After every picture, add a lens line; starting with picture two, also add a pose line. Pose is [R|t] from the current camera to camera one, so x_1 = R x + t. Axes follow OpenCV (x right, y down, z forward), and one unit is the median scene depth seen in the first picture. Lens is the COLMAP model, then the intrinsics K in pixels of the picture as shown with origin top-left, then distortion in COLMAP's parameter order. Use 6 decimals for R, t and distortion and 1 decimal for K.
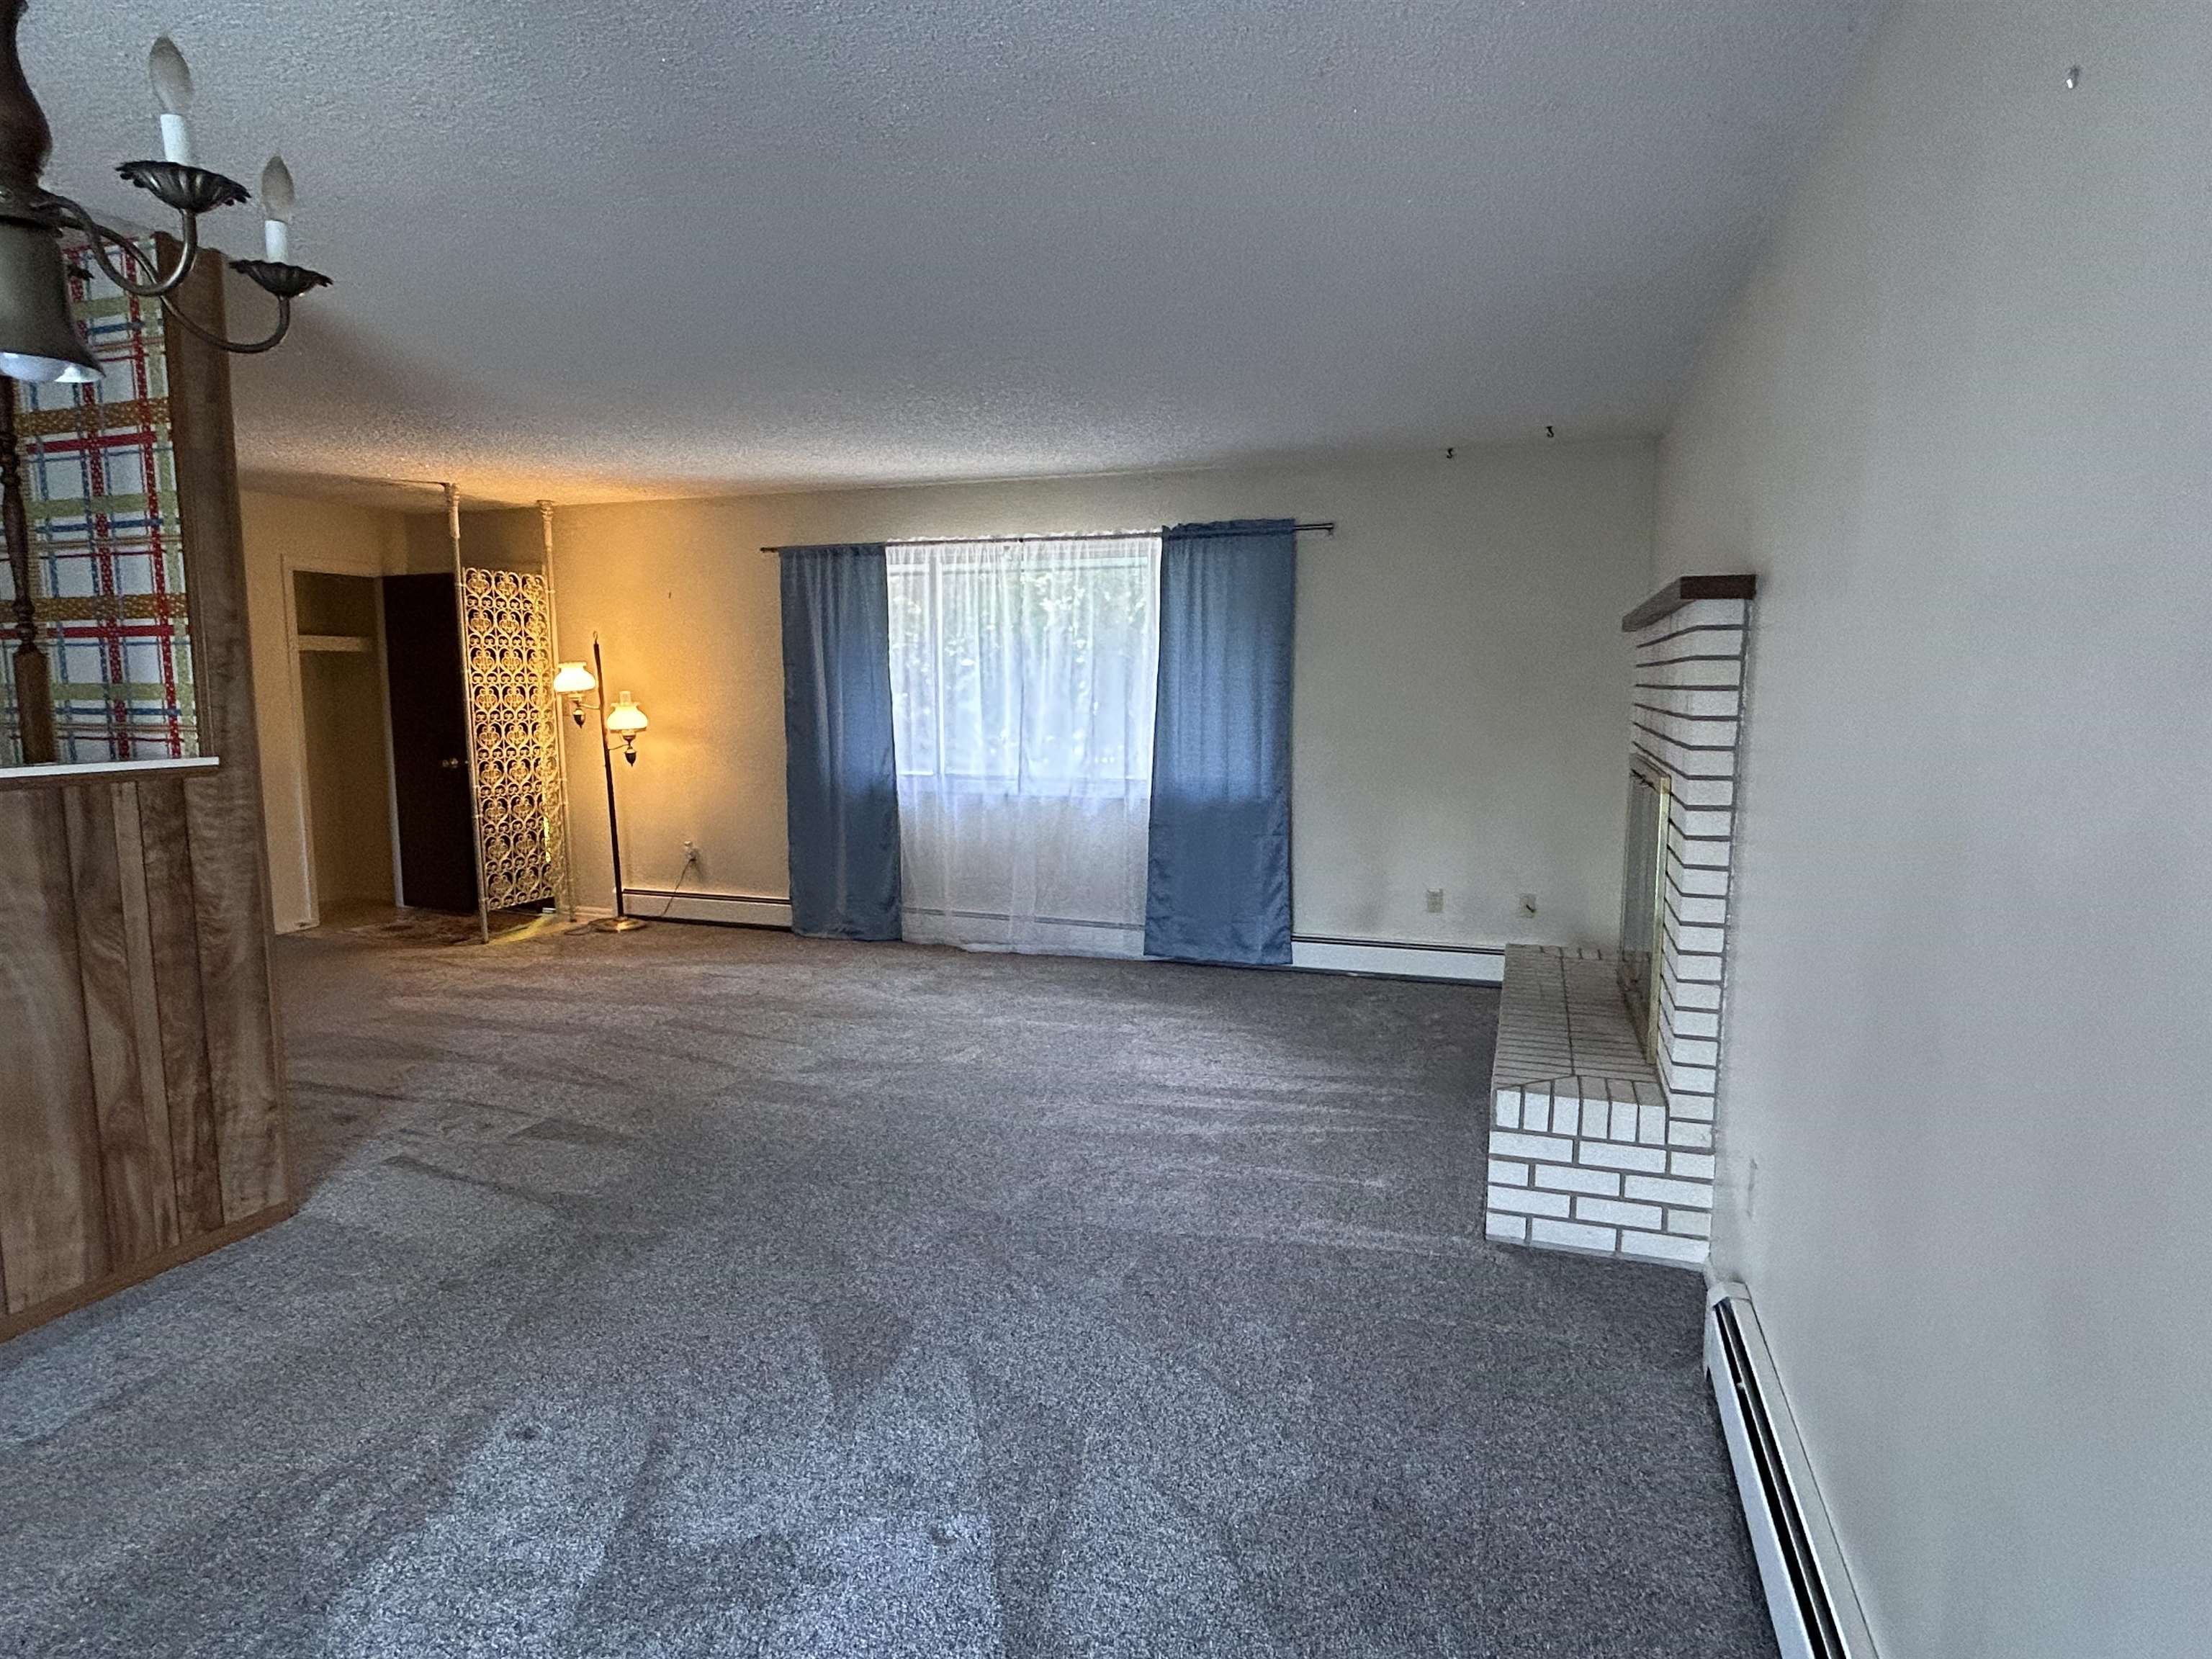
lens RADIAL K [[1219.5, 0, 1096.6], [0, 1219.5, 832.7], [0, 0, 1]] dist [-0.004385, -0.000919]
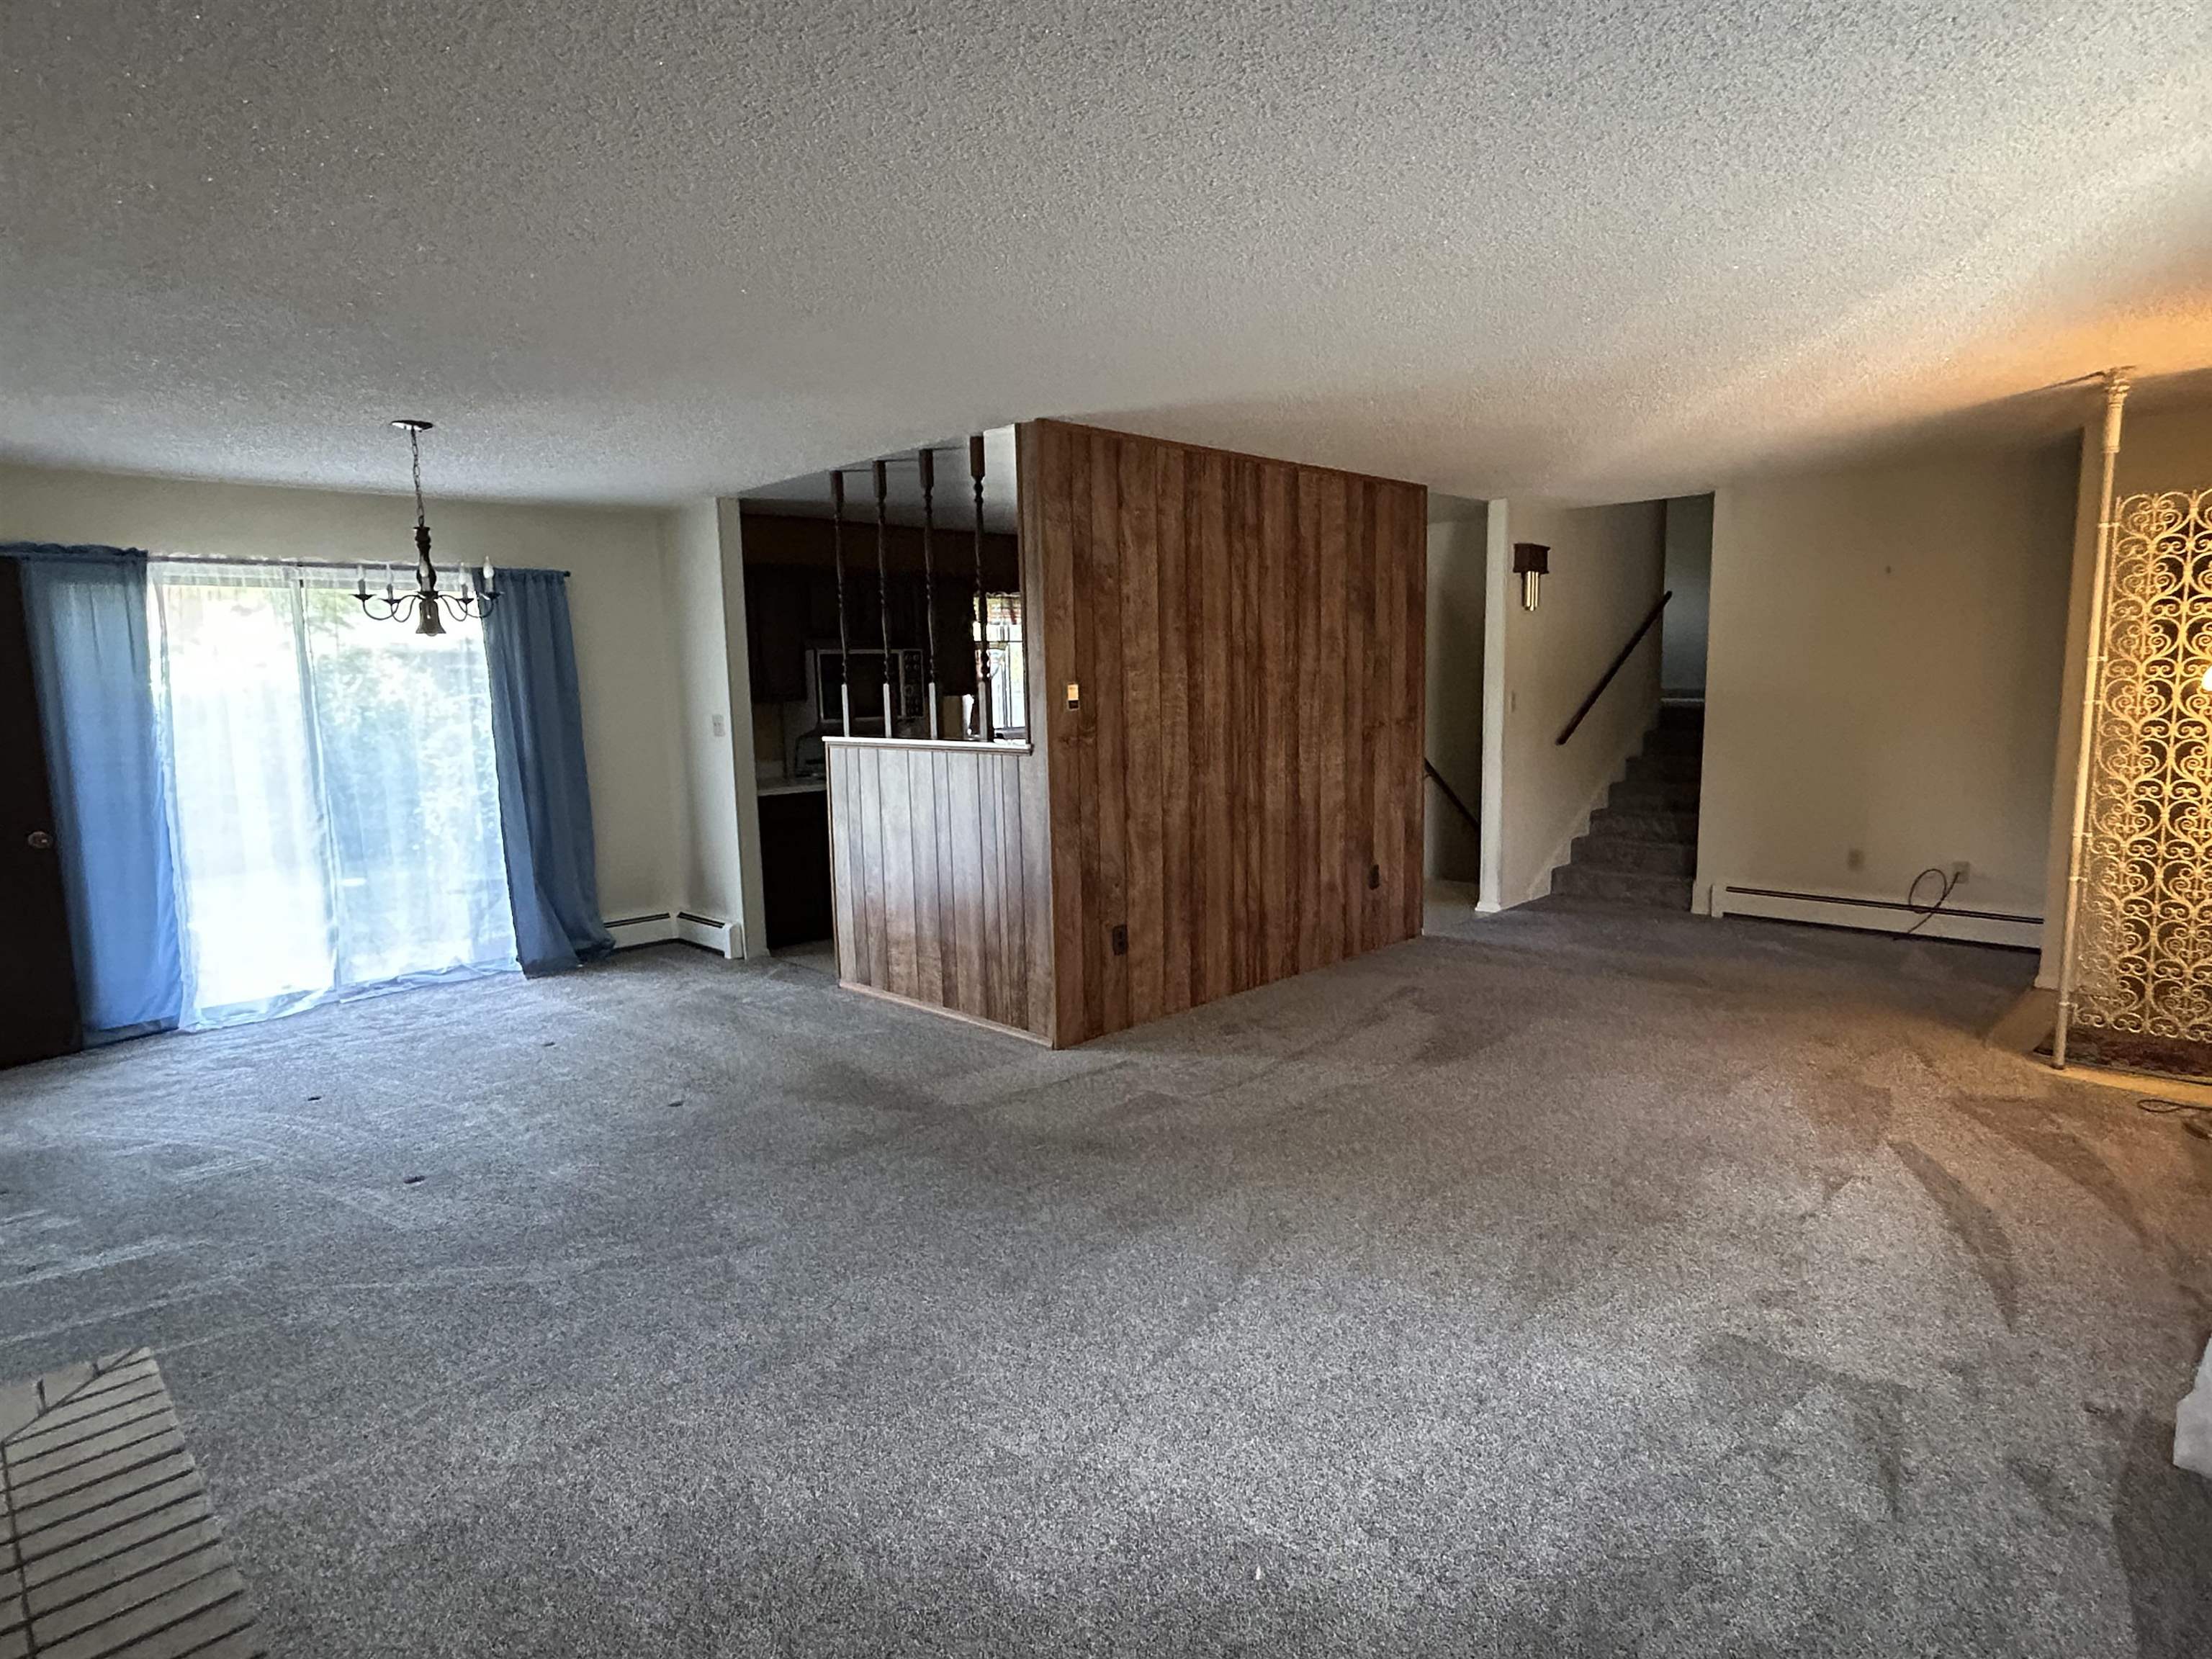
lens RADIAL K [[1219.5, 0, 1096.6], [0, 1219.5, 832.7], [0, 0, 1]] dist [-0.004385, -0.000919]
pose [[-0.431071, 0.128921, -0.893060, 0.673178], [-0.087312, 0.979136, 0.183492, -0.246067], [0.898084, 0.157073, -0.410821, 1.734663]]
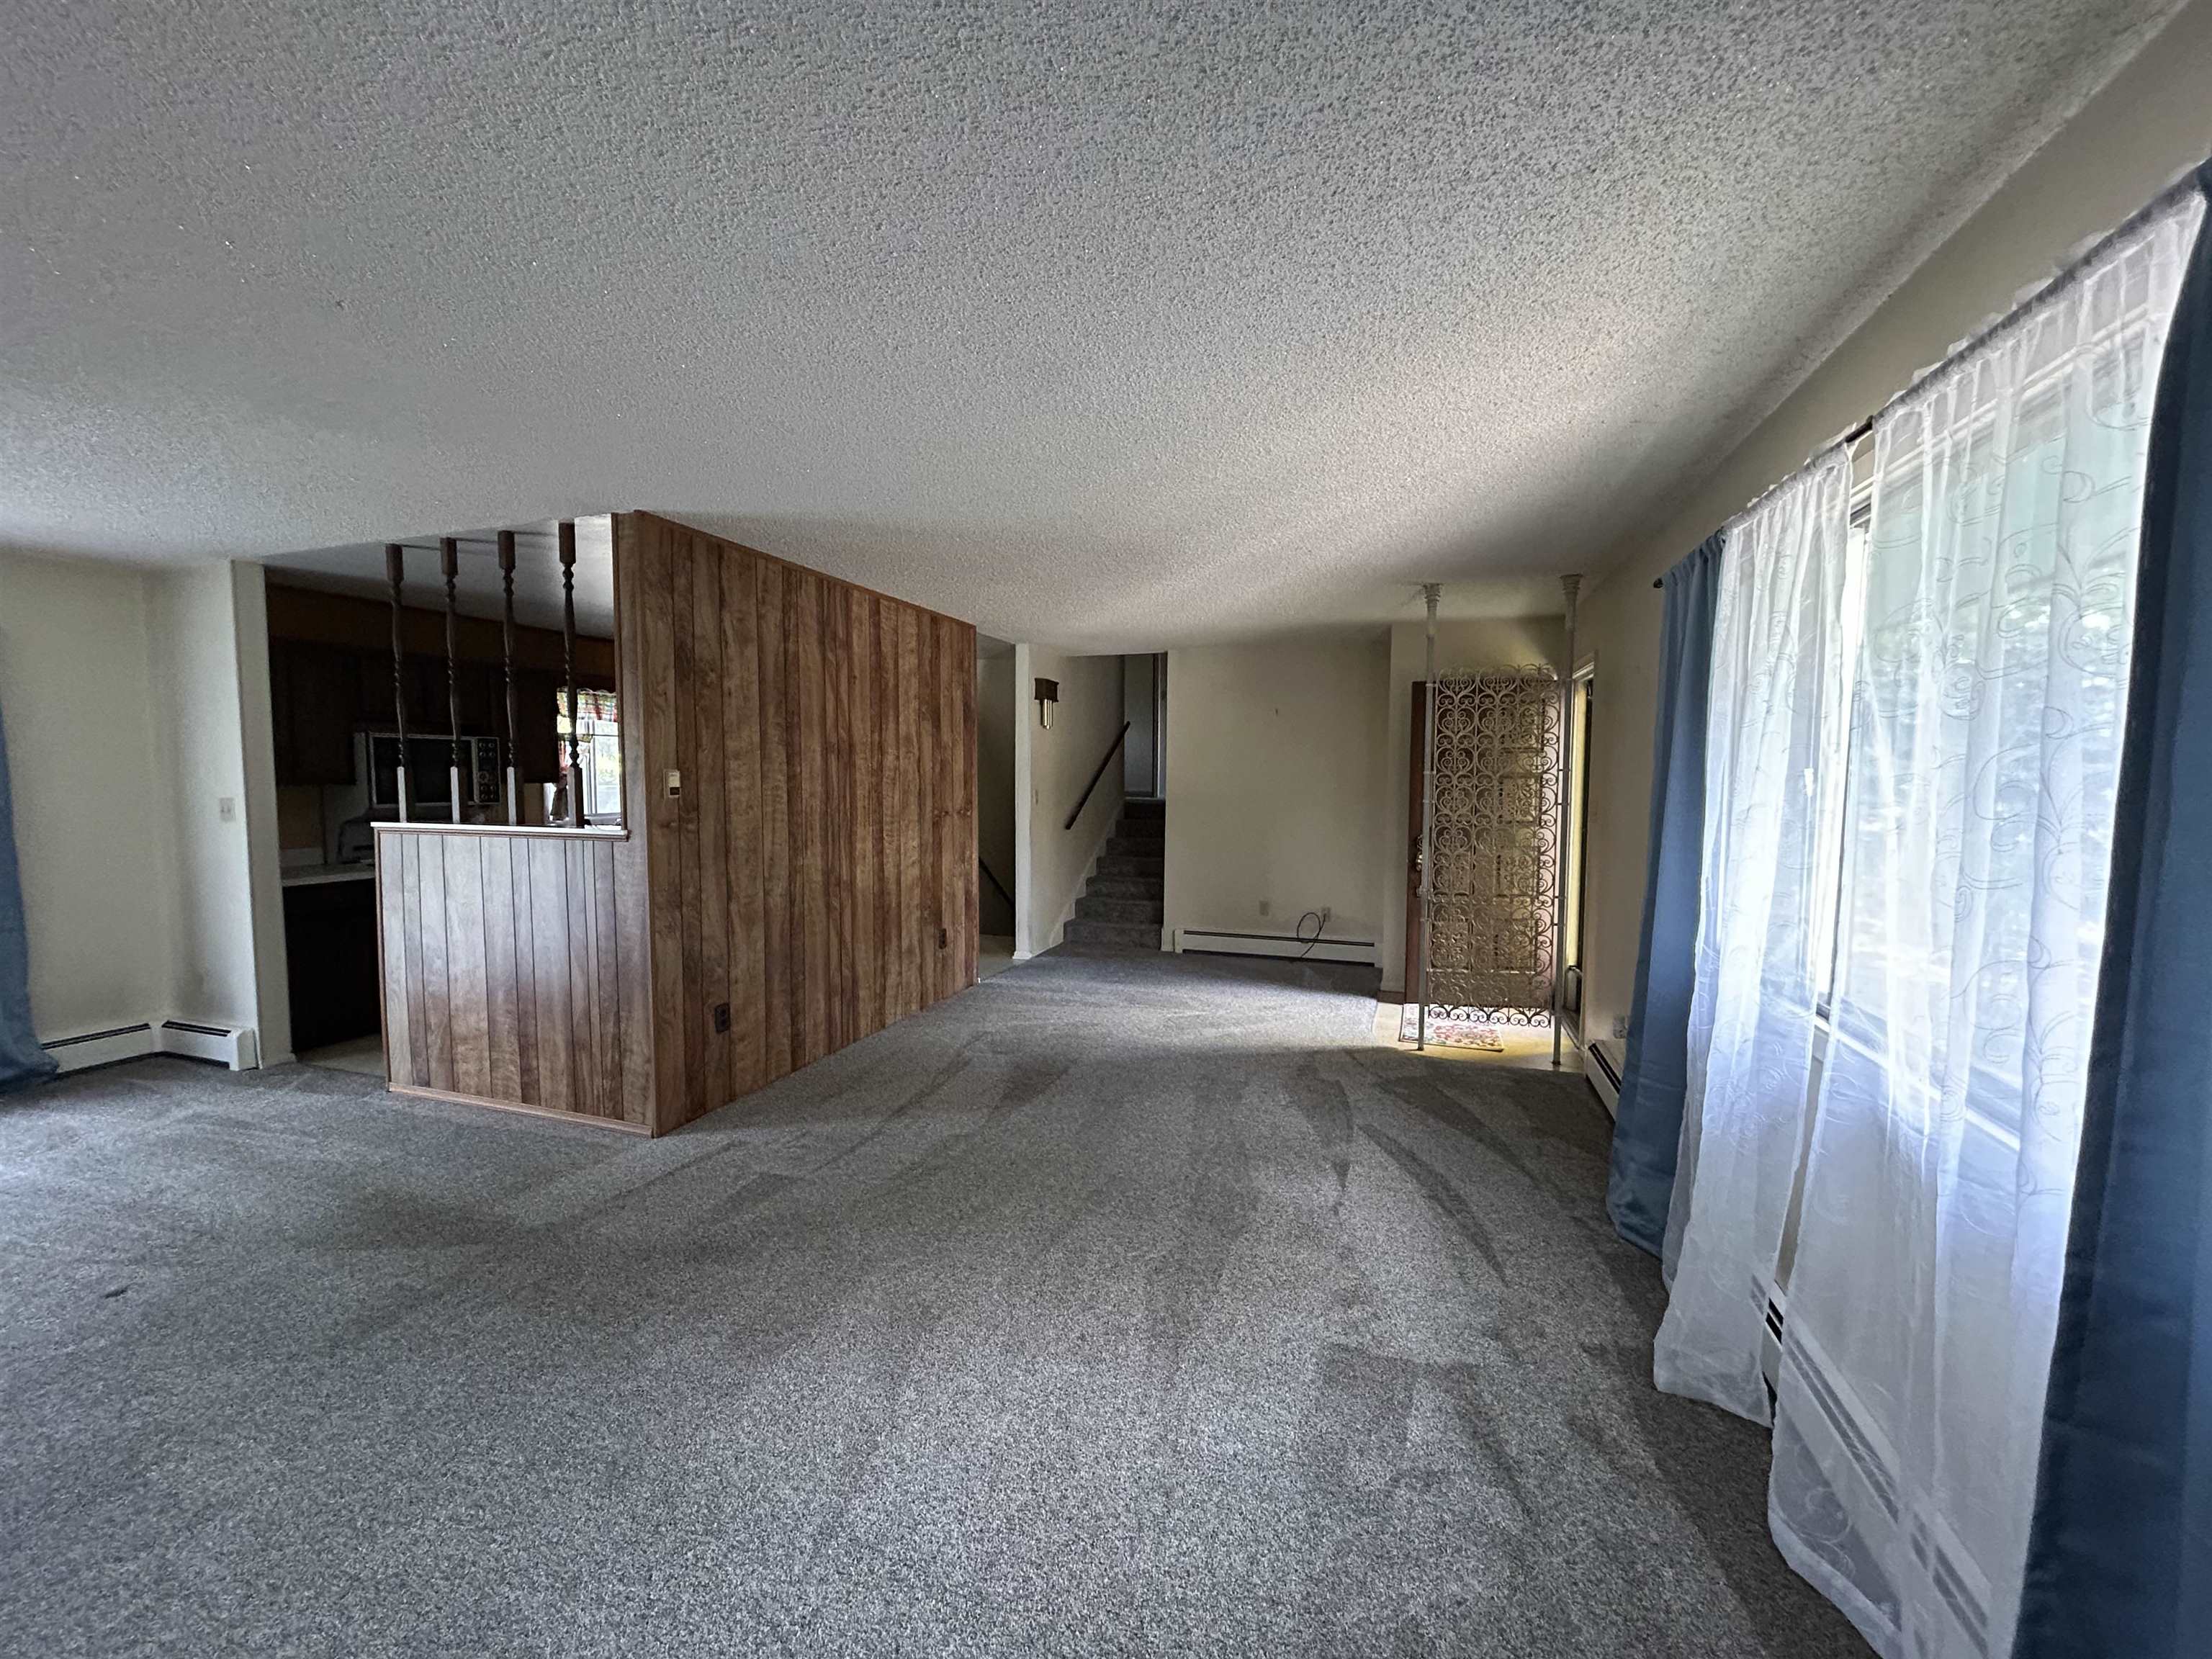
lens RADIAL K [[891.5, 0, 1098.6], [0, 891.5, 829.5], [0, 0, 1]] dist [-0.000948, 0.000336]
pose [[0.005375, 0.065375, -0.997846, 0.437992], [-0.126625, 0.989873, 0.064170, -0.213120], [0.991936, 0.126007, 0.013599, 1.579151]]
